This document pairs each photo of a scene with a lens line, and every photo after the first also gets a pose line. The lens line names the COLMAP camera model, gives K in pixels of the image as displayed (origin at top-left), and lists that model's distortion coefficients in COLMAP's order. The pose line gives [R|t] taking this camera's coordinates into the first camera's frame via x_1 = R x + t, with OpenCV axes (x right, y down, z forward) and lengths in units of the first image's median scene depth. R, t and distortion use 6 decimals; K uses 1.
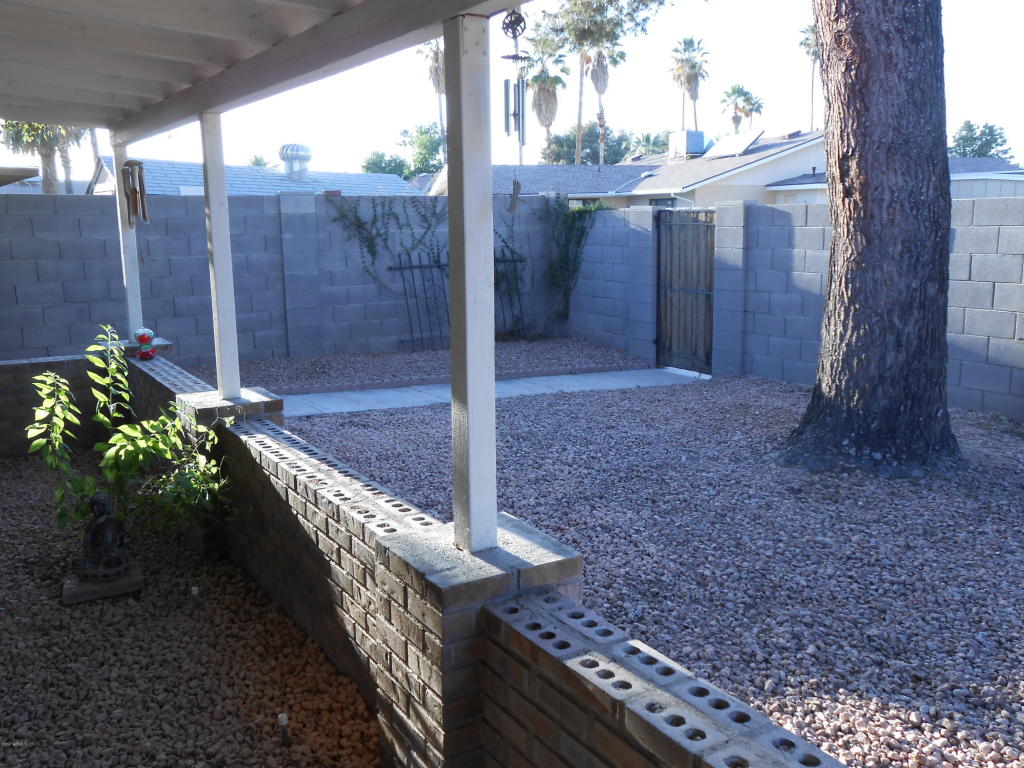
lens RADIAL K [[903.6, 0, 513.4], [0, 903.6, 382.4], [0, 0, 1]] dist [0.003577, 0.013240]
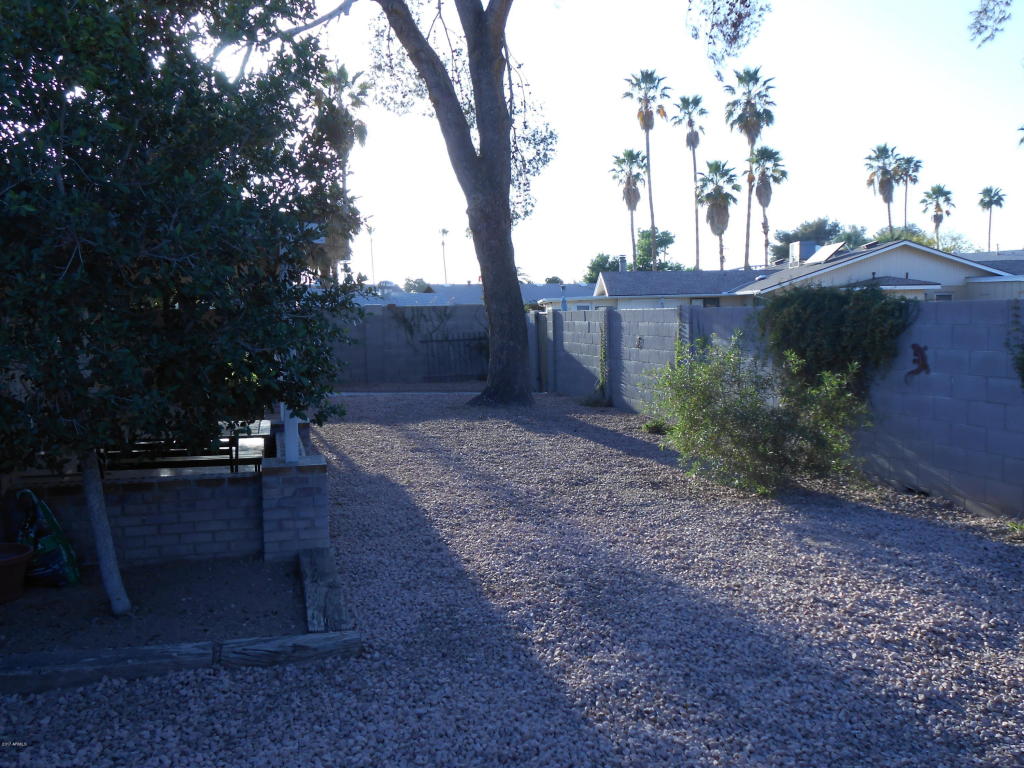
lens RADIAL K [[903.6, 0, 510.9], [0, 903.6, 385.0], [0, 0, 1]] dist [0.003577, 0.013240]
pose [[0.954790, 0.021240, -0.296522, 0.134245], [-0.050116, 0.994669, -0.090123, 0.029194], [0.293027, 0.100909, 0.950764, -0.174505]]
